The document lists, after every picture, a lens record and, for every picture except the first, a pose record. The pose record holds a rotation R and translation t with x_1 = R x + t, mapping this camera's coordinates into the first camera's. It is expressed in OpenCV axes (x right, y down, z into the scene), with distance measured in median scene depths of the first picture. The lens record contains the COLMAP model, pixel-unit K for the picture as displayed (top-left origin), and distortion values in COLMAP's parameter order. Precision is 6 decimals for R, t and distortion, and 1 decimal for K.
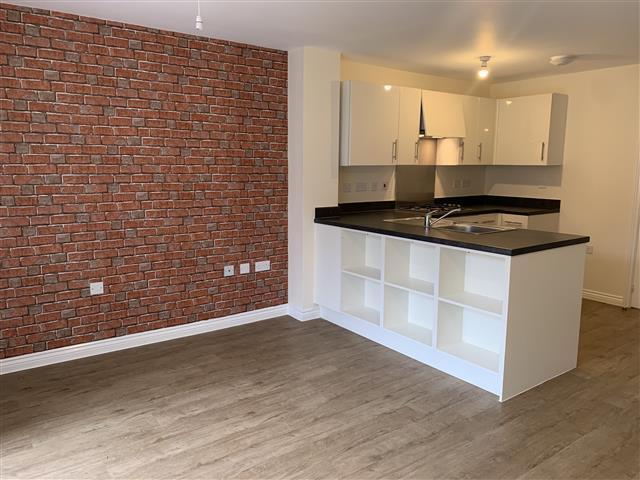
lens RADIAL K [[485.5, 0, 317.4], [0, 485.5, 240.1], [0, 0, 1]] dist [0.024256, -0.008425]
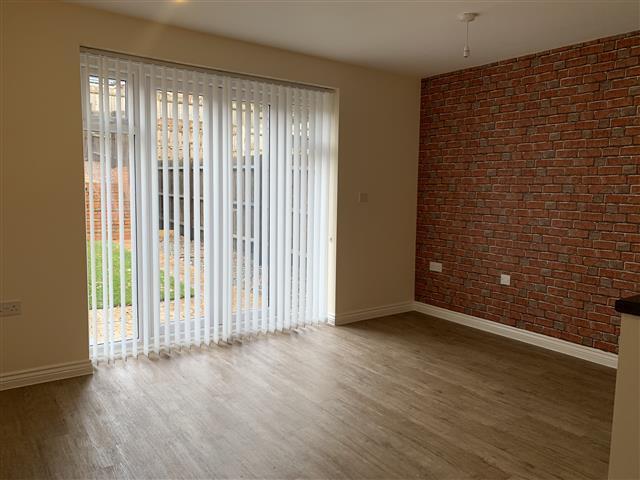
lens RADIAL K [[485.5, 0, 317.6], [0, 485.5, 240.5], [0, 0, 1]] dist [0.024256, -0.008425]
pose [[0.007248, 0.100010, -0.994960, 0.786022], [-0.174898, 0.979776, 0.097210, -0.033542], [0.984560, 0.173312, 0.024593, 0.544507]]
